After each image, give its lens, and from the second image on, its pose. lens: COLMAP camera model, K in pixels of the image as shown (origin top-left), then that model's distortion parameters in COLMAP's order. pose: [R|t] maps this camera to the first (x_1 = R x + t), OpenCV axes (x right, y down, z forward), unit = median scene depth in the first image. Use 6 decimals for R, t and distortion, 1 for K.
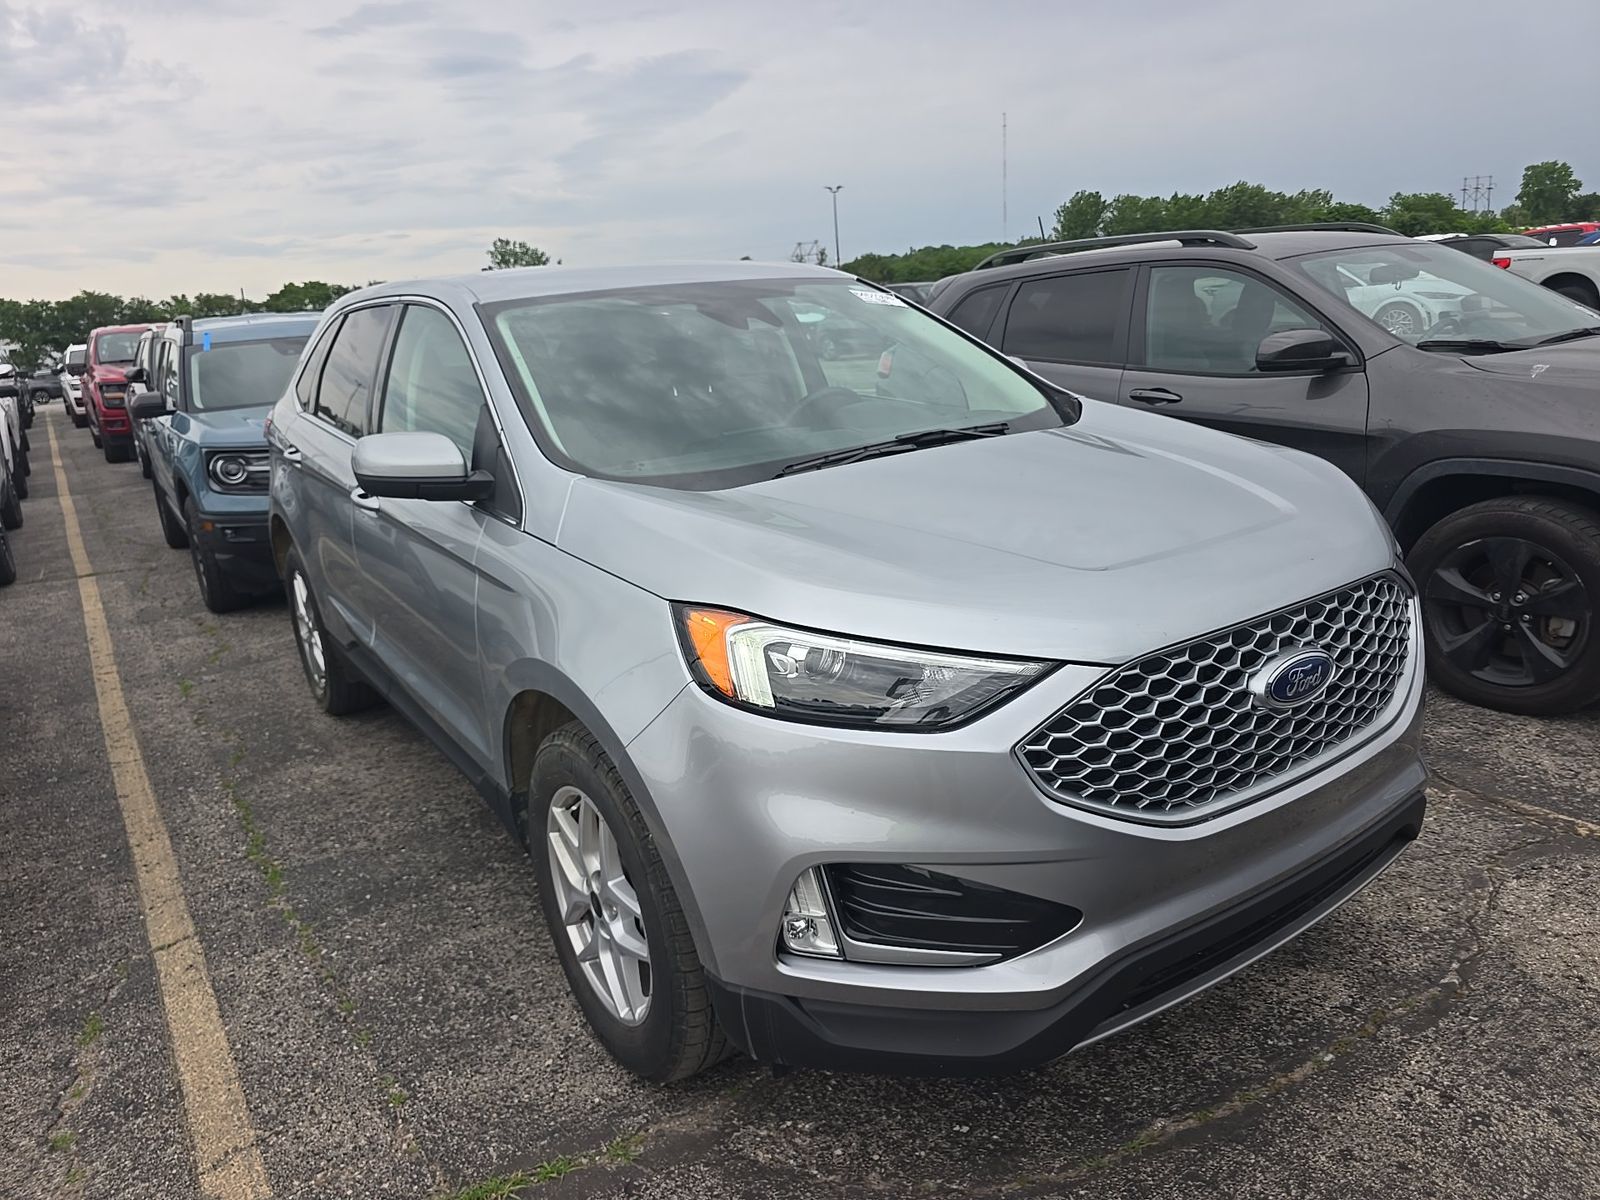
lens RADIAL K [[1079.9, 0, 800.0], [0, 1079.9, 600.0], [0, 0, 1]] dist [0.036493, -0.033847]
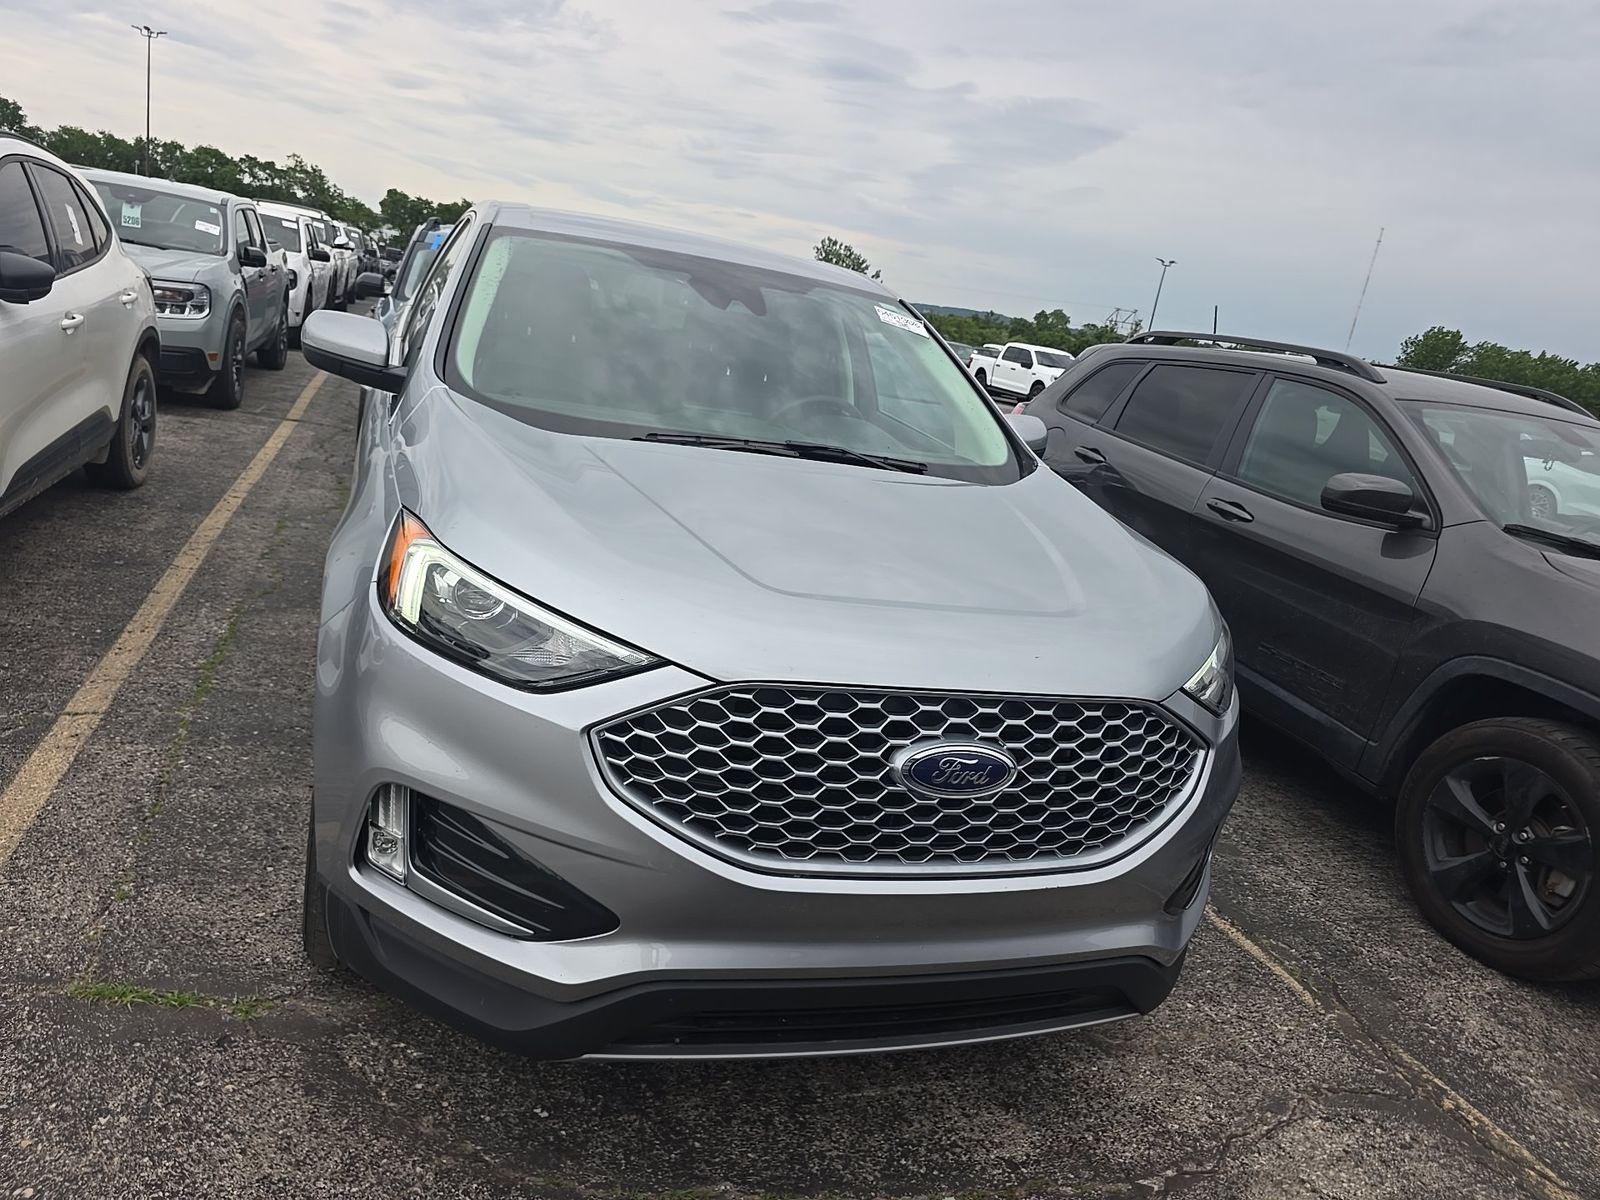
lens RADIAL K [[1077.1, 0, 800.0], [0, 1077.1, 600.0], [0, 0, 1]] dist [0.048471, -0.046303]
pose [[0.935148, 0.290807, -0.202310, 0.344601], [-0.295603, 0.955287, 0.006780, -0.023436], [0.195235, 0.053463, 0.979298, 0.051149]]
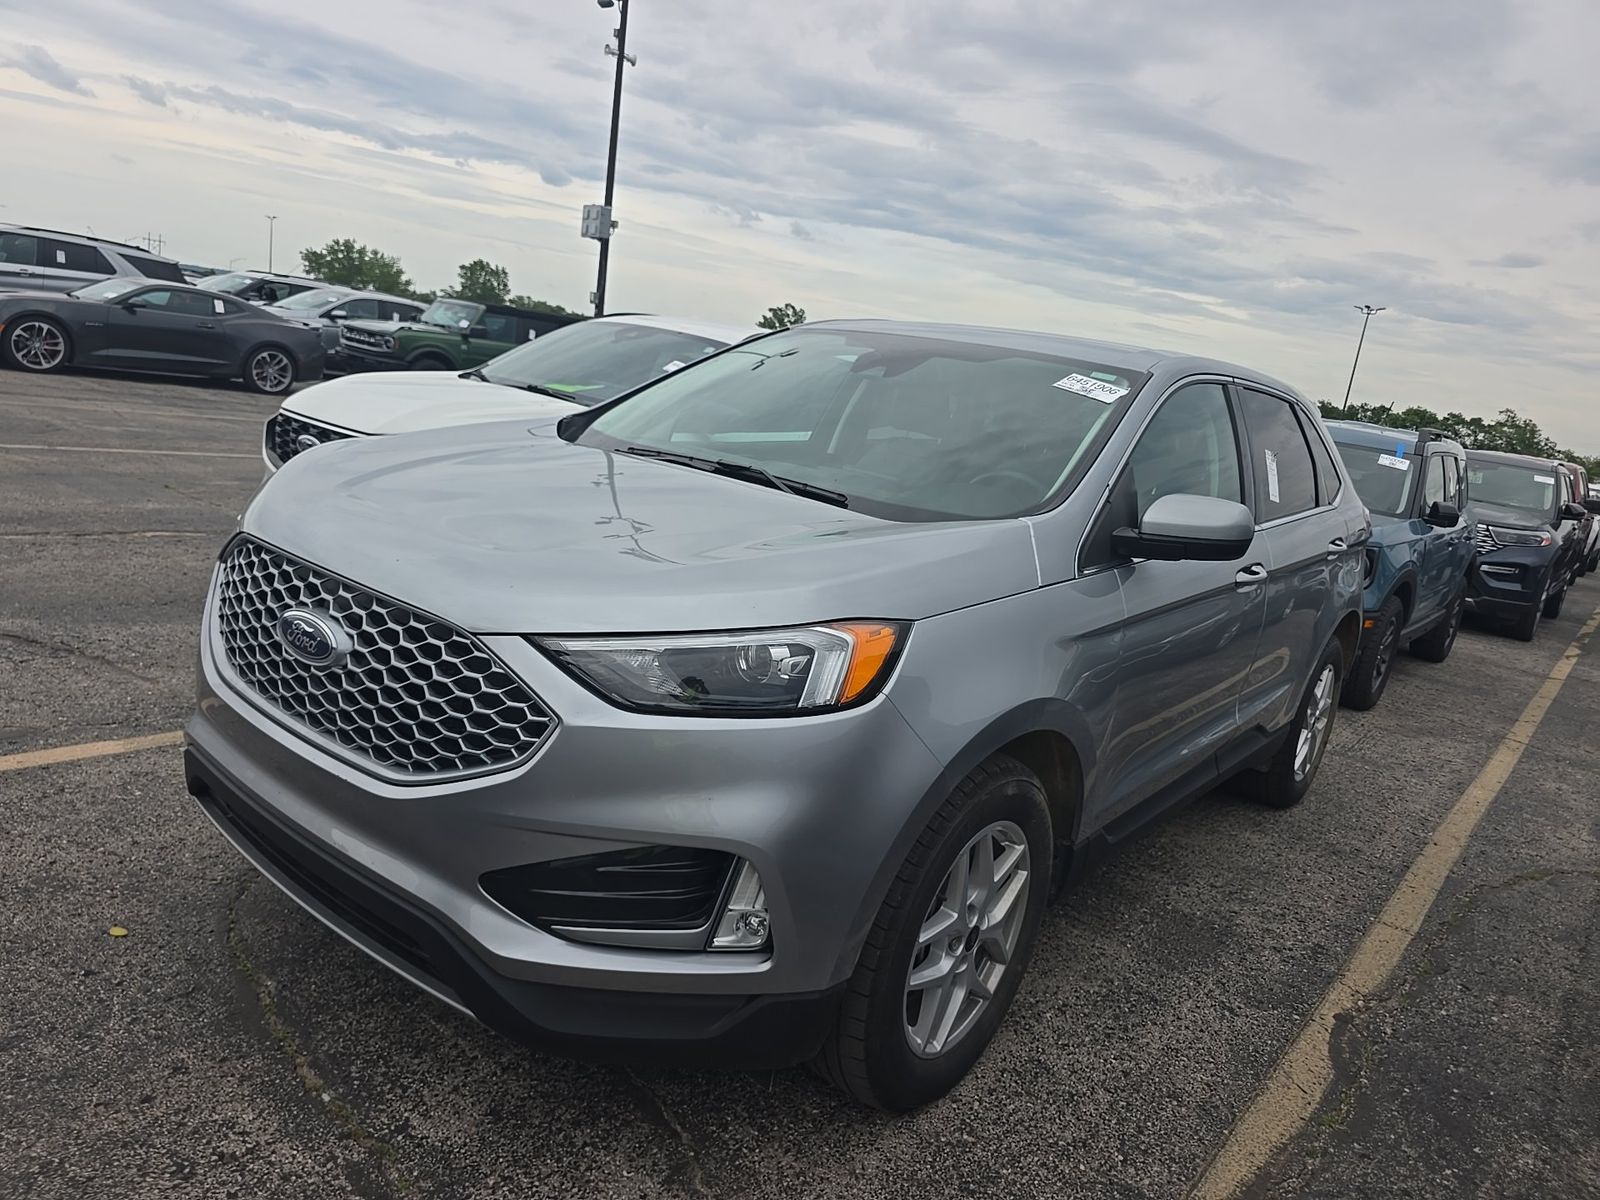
lens RADIAL K [[1077.1, 0, 800.0], [0, 1077.1, 600.0], [0, 0, 1]] dist [0.048471, -0.046303]
pose [[0.281965, 0.315329, -0.906126, 1.109284], [-0.422753, 0.888653, 0.177698, -0.251336], [0.861264, 0.332963, 0.383875, 0.718066]]
